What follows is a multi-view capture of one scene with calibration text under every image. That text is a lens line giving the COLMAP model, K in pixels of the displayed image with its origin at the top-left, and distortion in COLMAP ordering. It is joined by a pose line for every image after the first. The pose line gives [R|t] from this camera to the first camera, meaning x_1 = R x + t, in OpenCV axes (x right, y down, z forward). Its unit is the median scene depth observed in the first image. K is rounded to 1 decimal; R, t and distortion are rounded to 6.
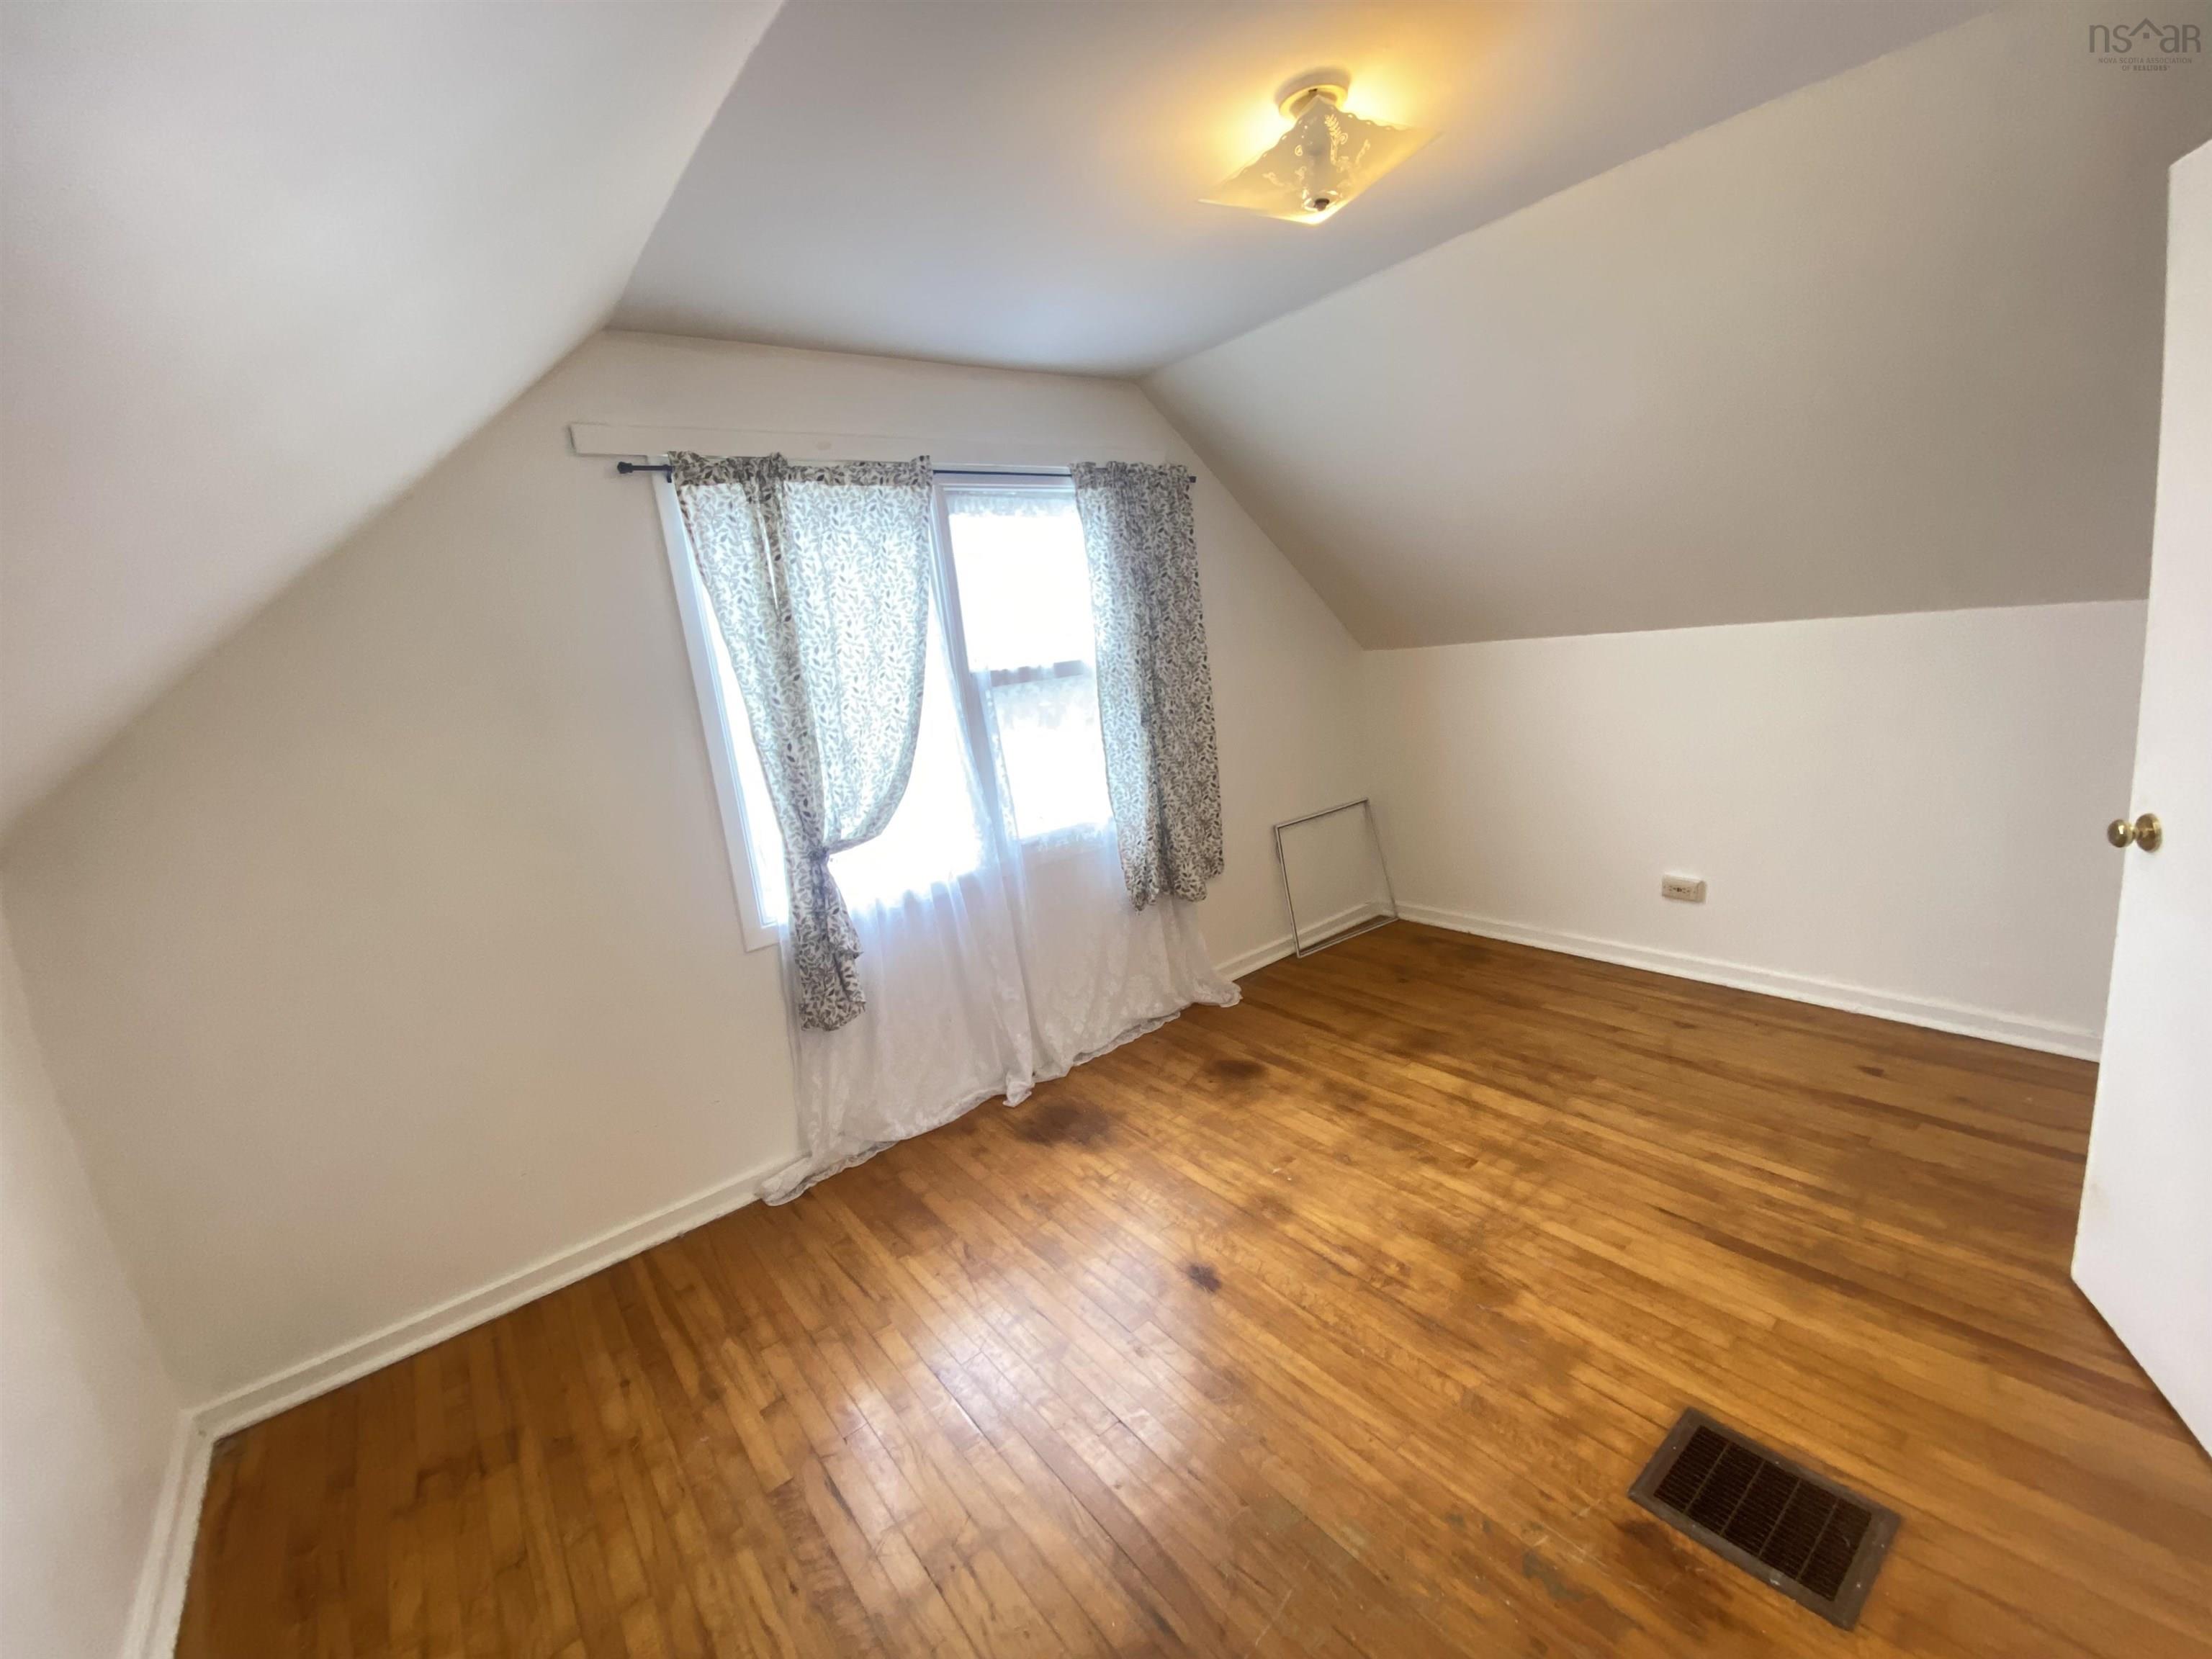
lens RADIAL K [[904.7, 0, 1099.4], [0, 904.7, 822.2], [0, 0, 1]] dist [0.032558, -0.032234]
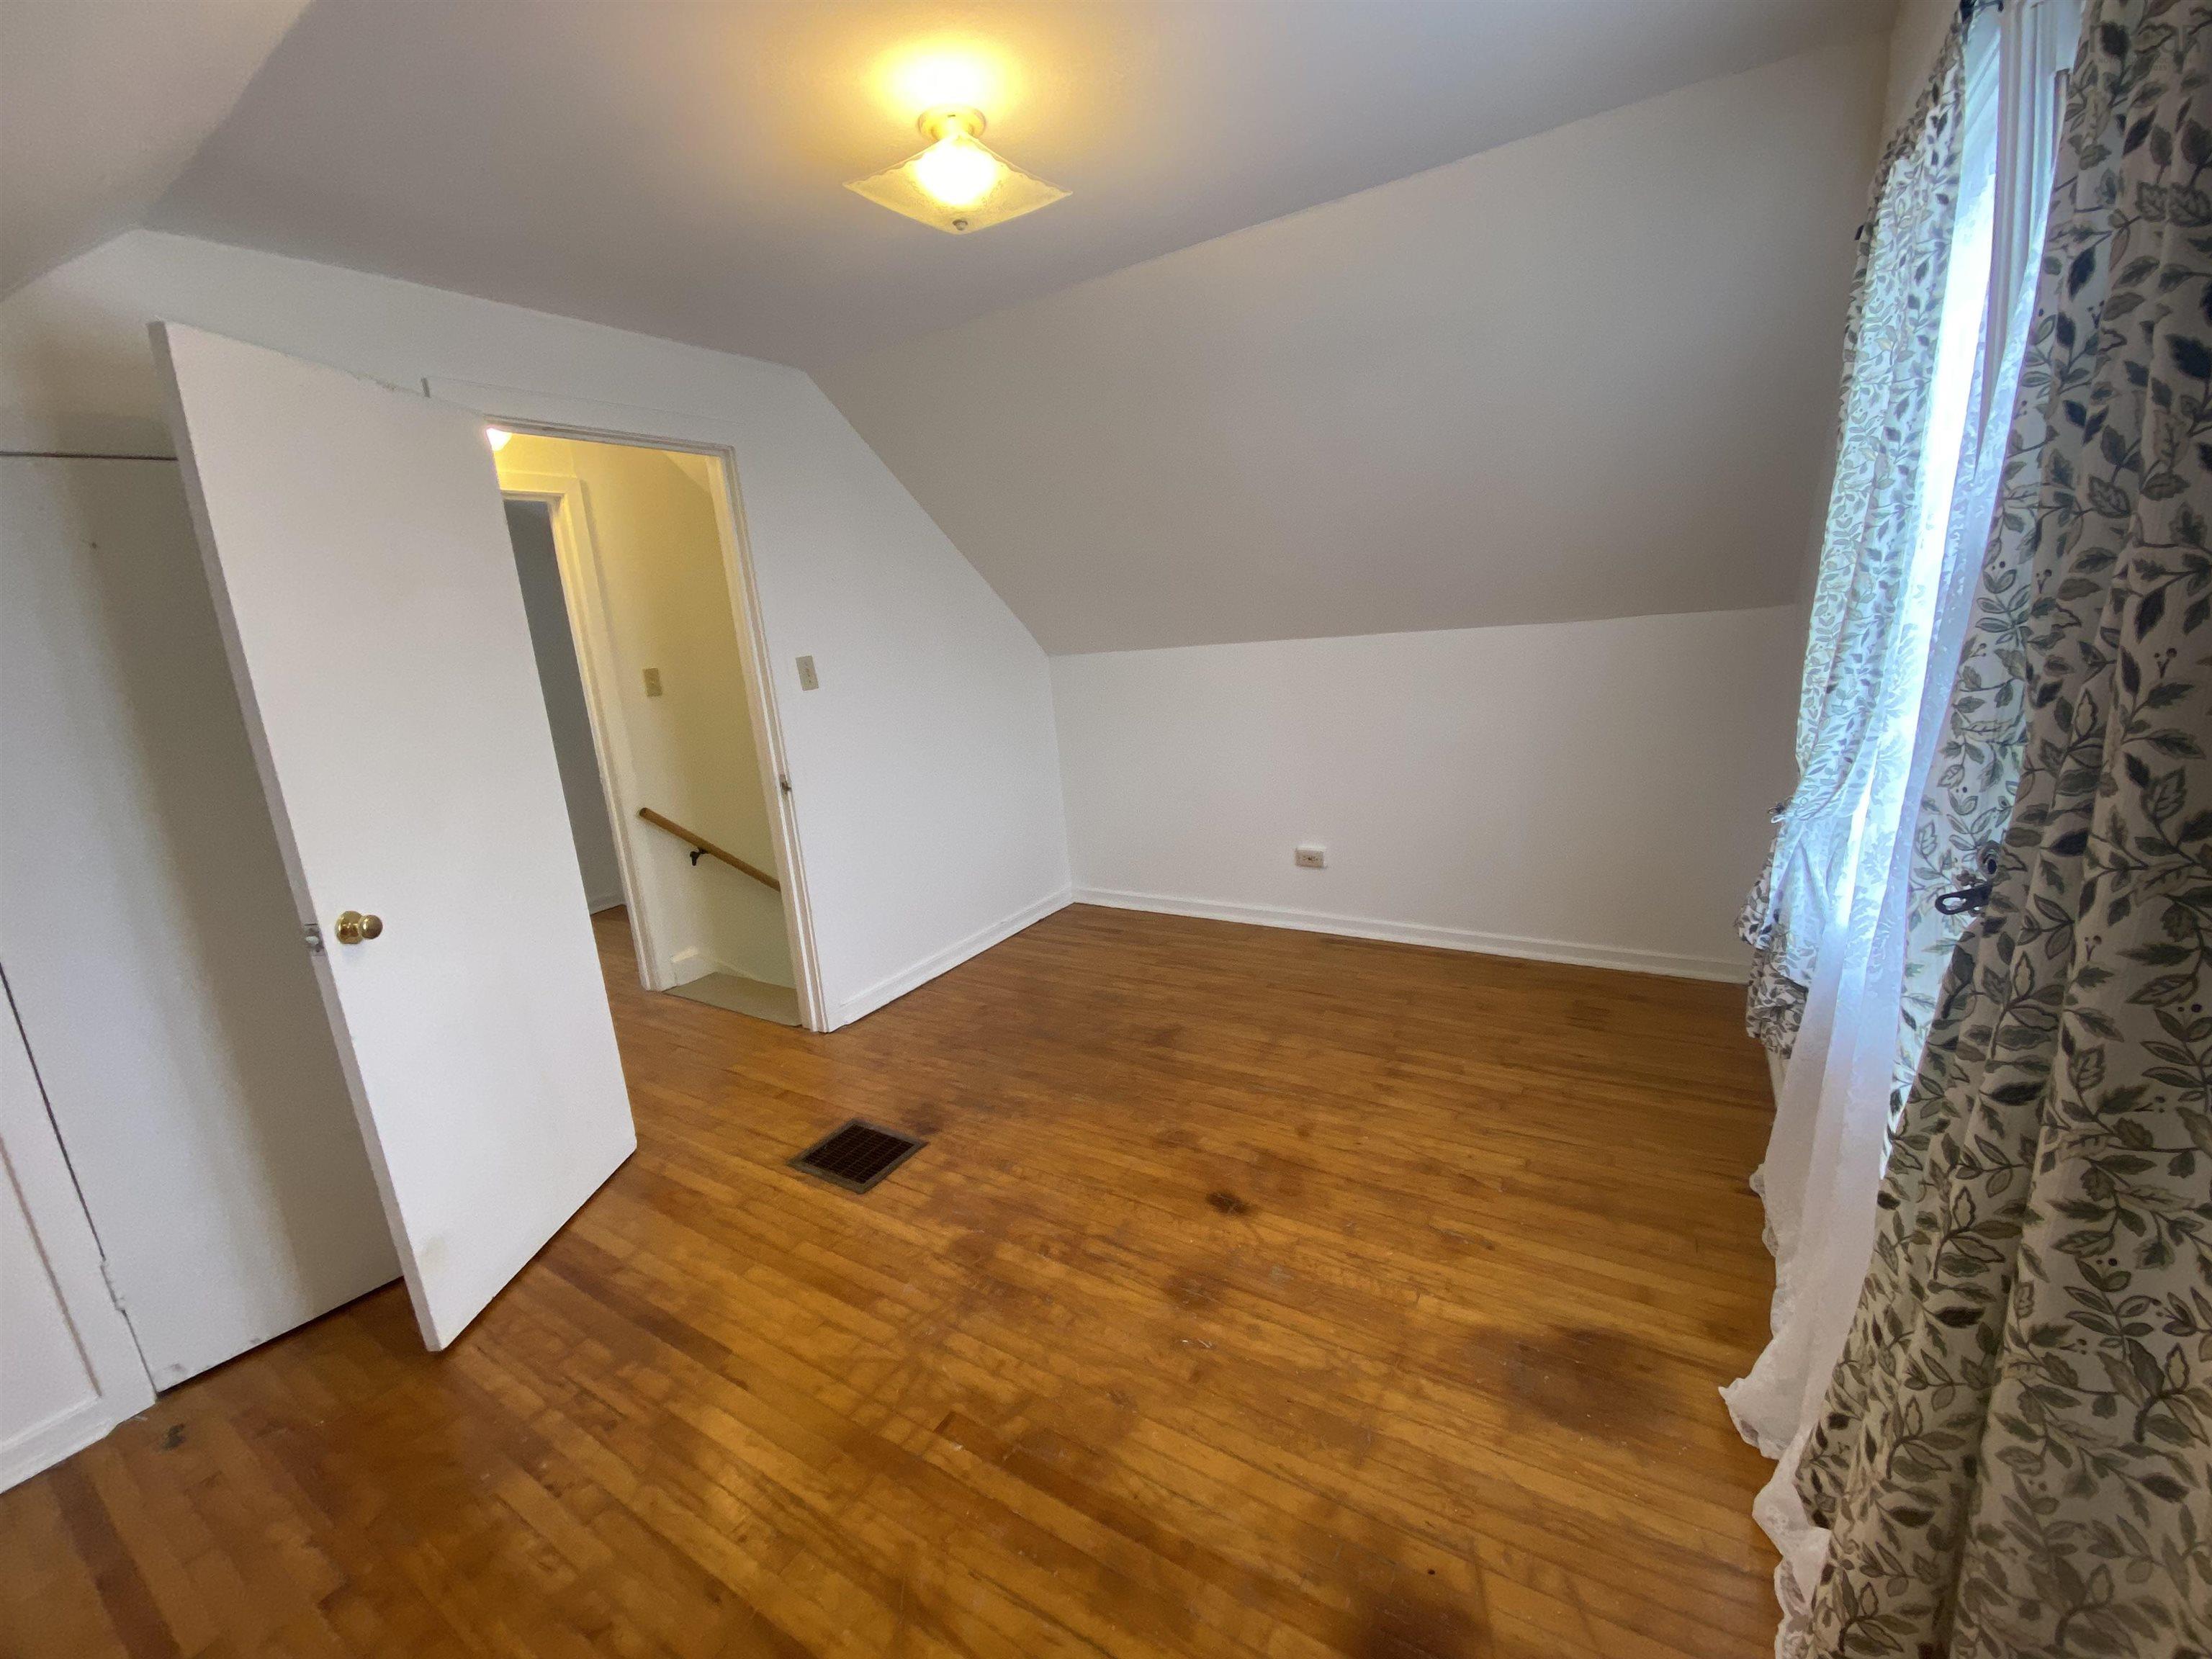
lens RADIAL K [[904.7, 0, 1099.4], [0, 904.7, 822.2], [0, 0, 1]] dist [0.032558, -0.032234]
pose [[-0.925205, 0.254631, -0.281352, 0.432691], [0.115413, 0.895135, 0.430596, -0.366562], [0.361492, 0.365918, -0.857571, 1.683188]]
